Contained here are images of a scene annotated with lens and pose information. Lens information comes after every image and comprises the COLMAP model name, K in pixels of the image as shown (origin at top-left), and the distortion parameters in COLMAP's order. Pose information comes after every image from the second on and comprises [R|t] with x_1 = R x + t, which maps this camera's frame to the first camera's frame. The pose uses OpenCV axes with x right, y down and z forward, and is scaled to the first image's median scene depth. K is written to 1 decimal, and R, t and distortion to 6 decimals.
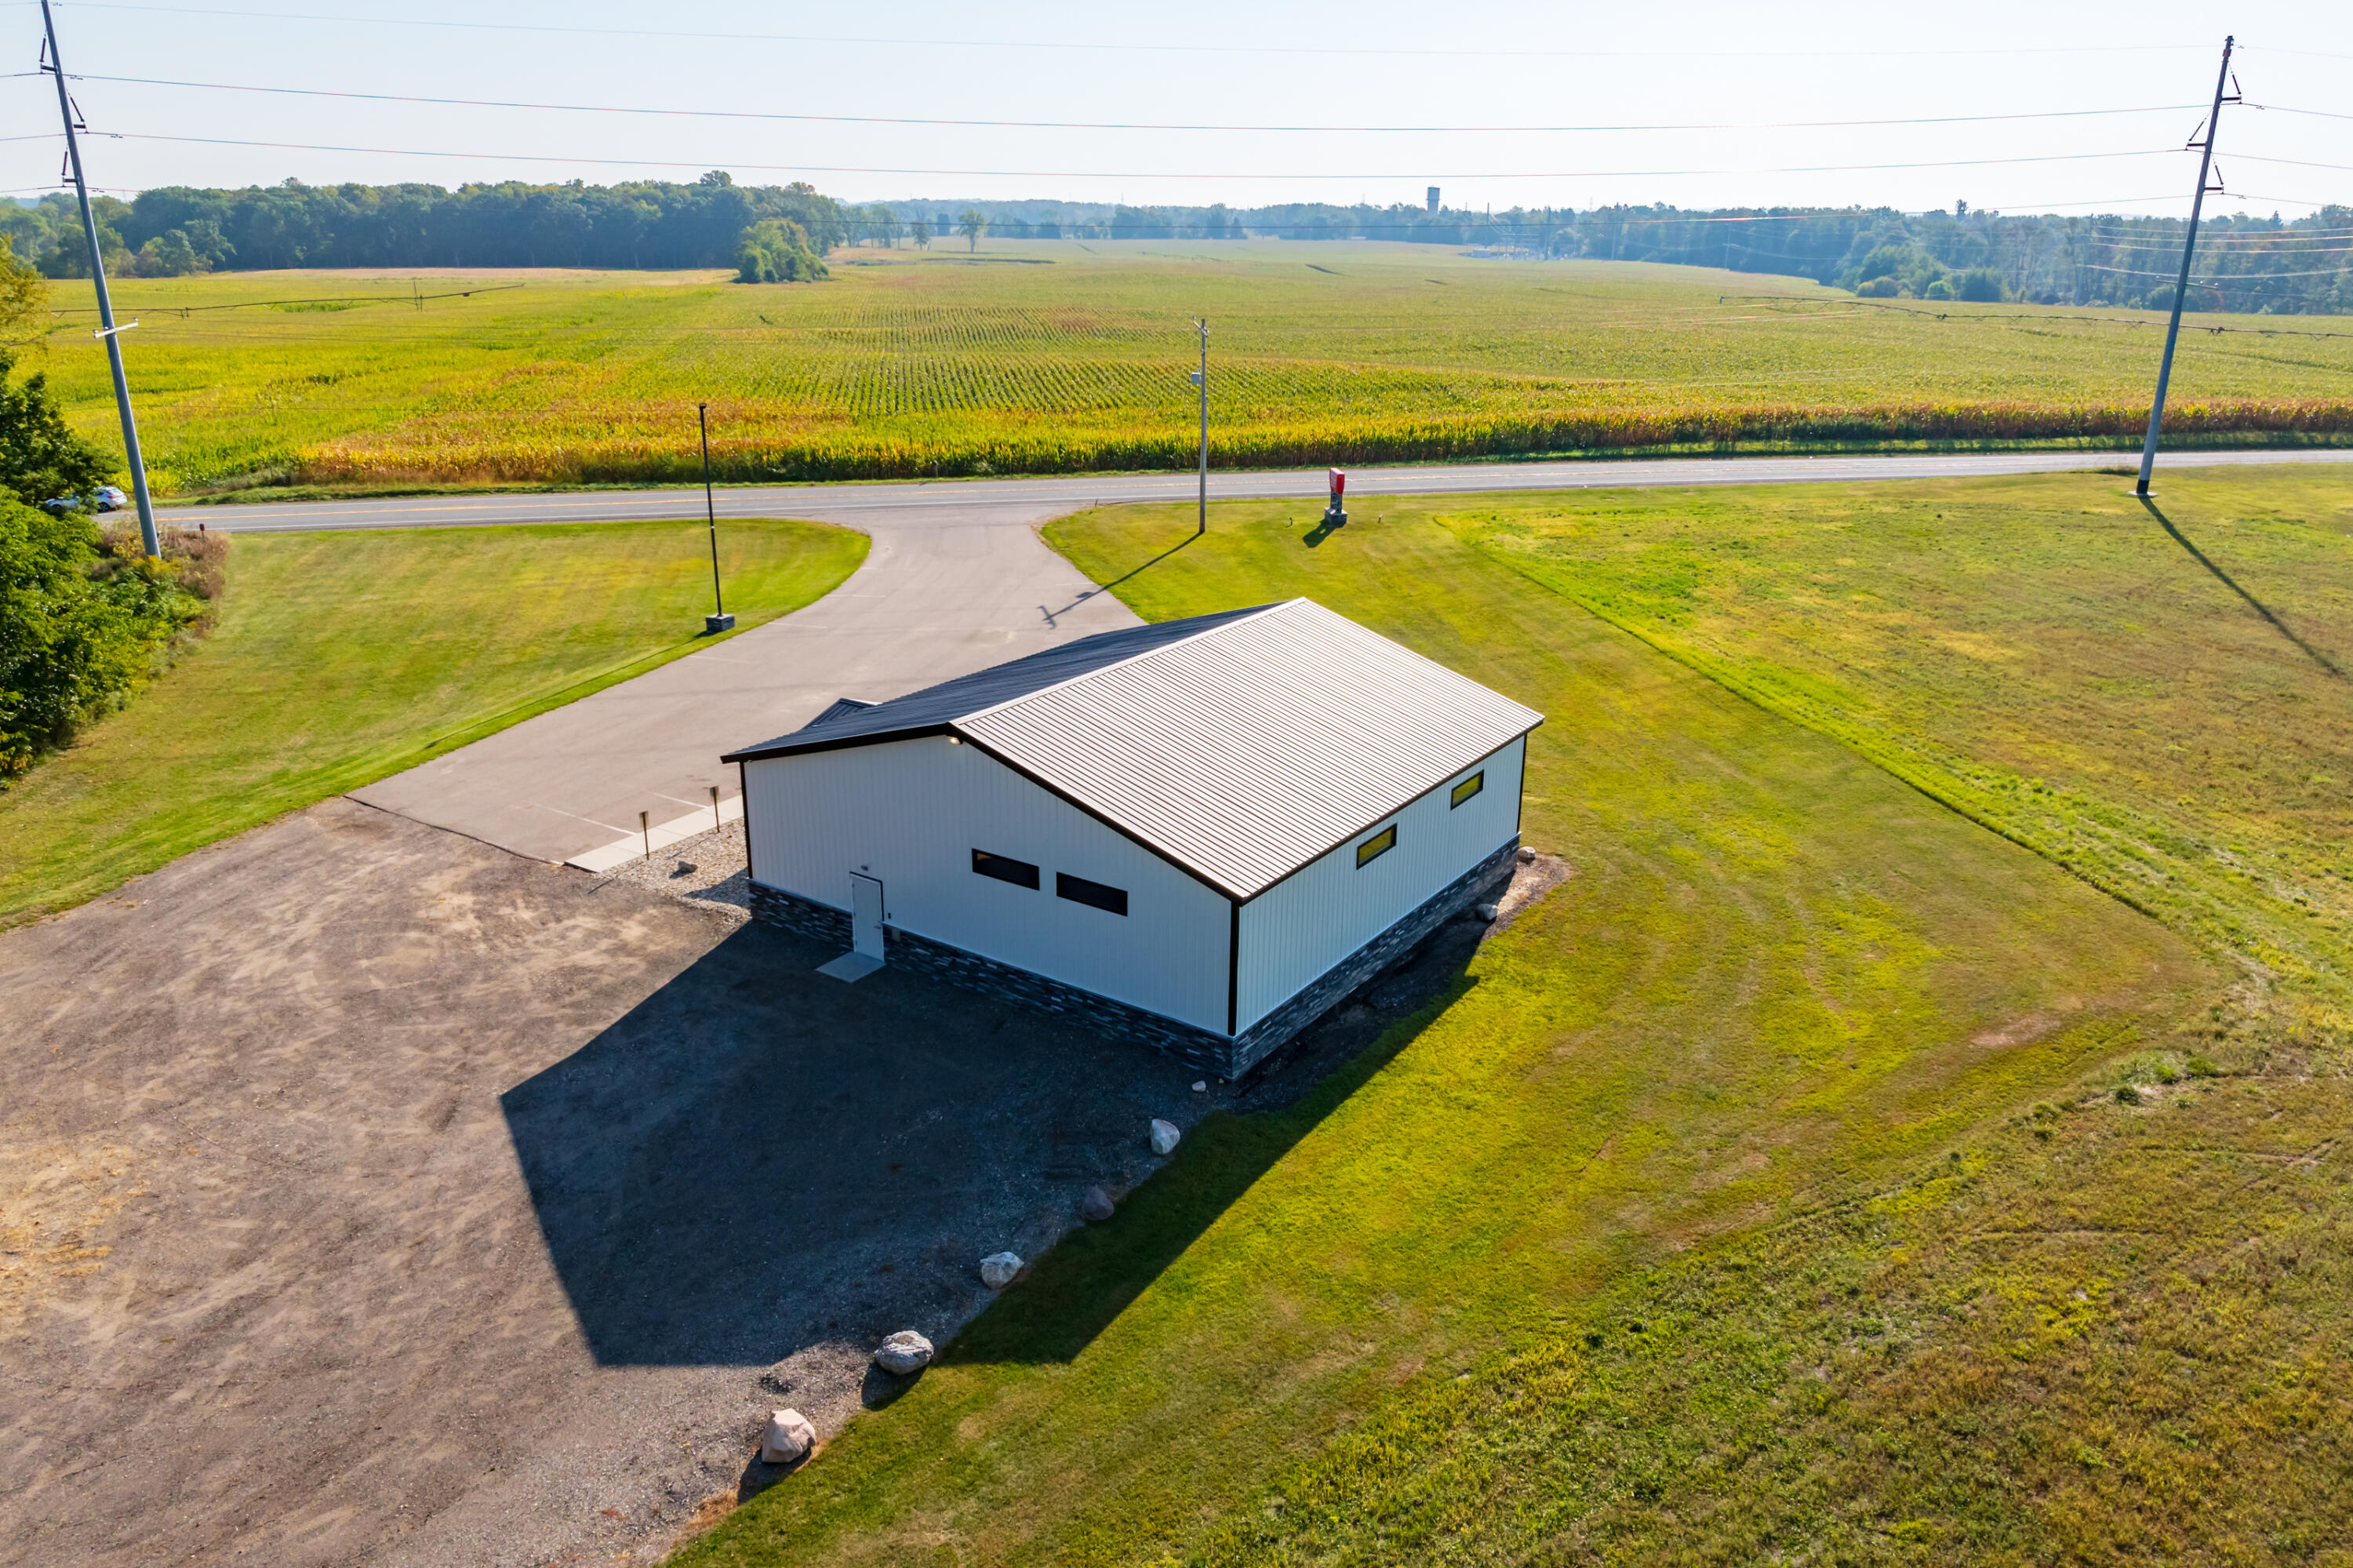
lens RADIAL K [[1638.2, 0, 1168.7], [0, 1638.2, 774.3], [0, 0, 1]] dist [-0.032291, 0.019236]
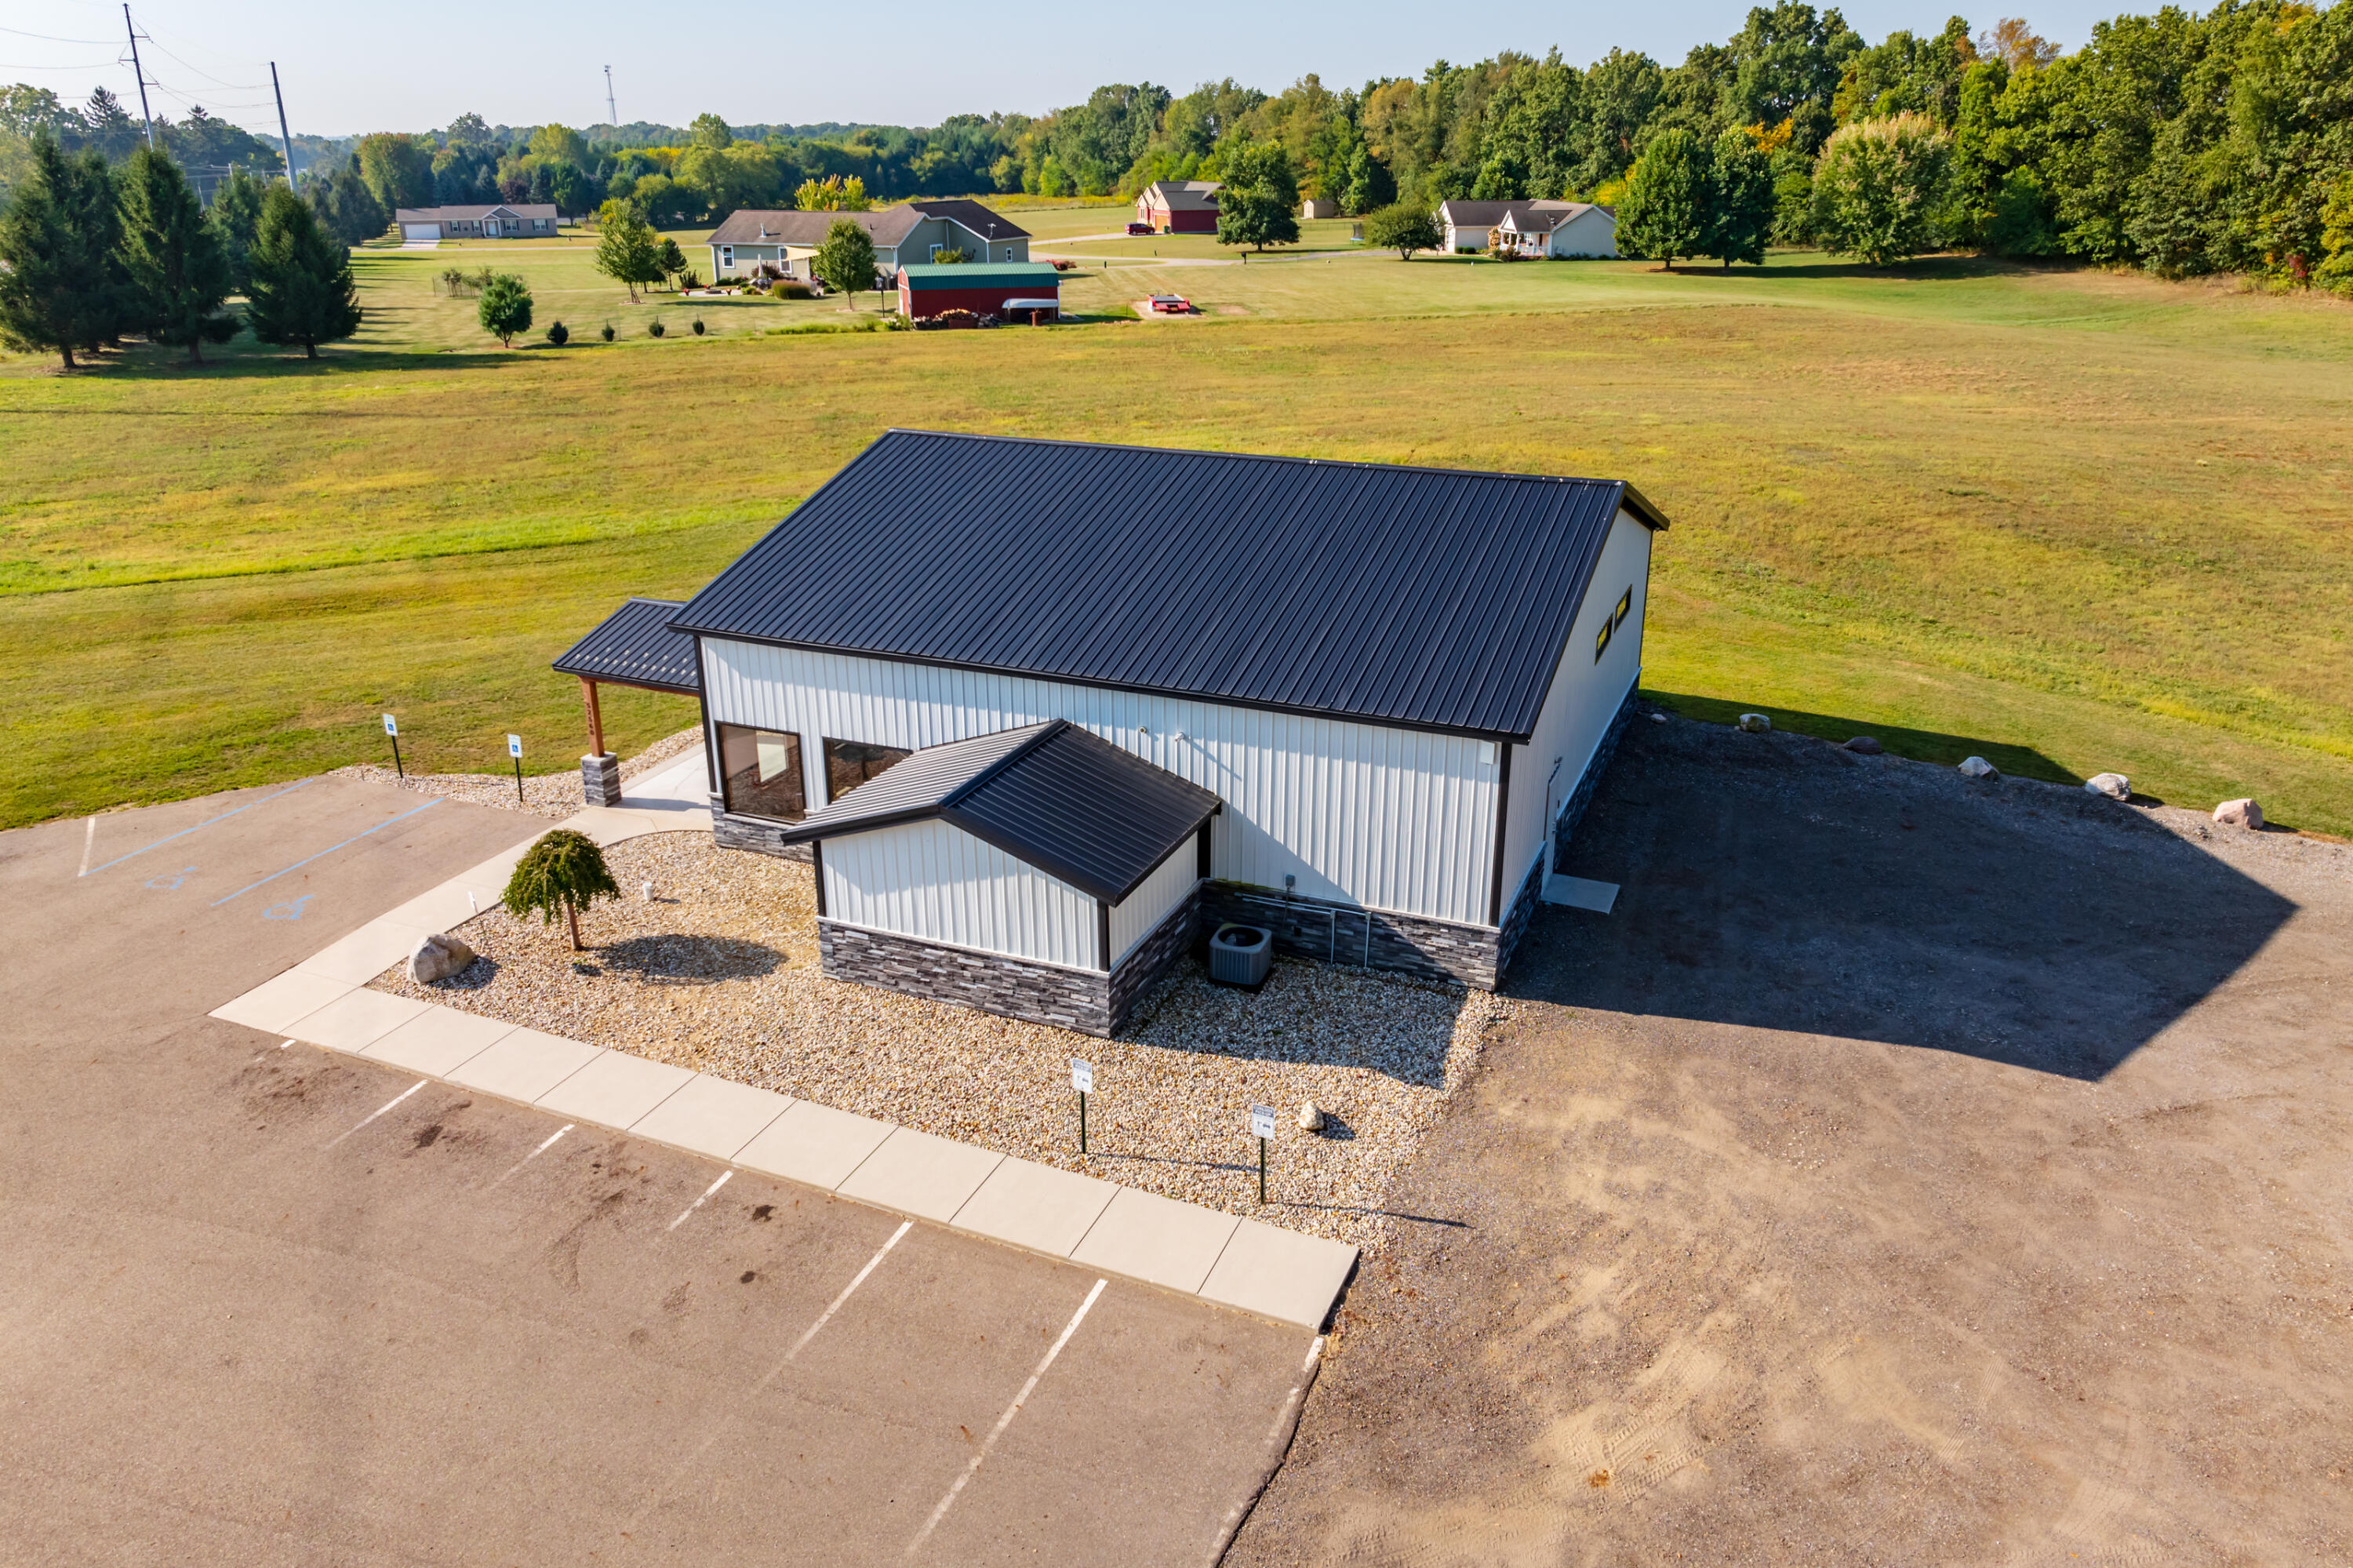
lens RADIAL K [[1638.2, 0, 1168.7], [0, 1638.2, 774.3], [0, 0, 1]] dist [-0.032291, 0.019236]
pose [[-0.192477, -0.364564, 0.911068, -0.925829], [0.315508, 0.856140, 0.409241, -0.328295], [-0.929197, 0.366219, -0.049764, 1.362402]]
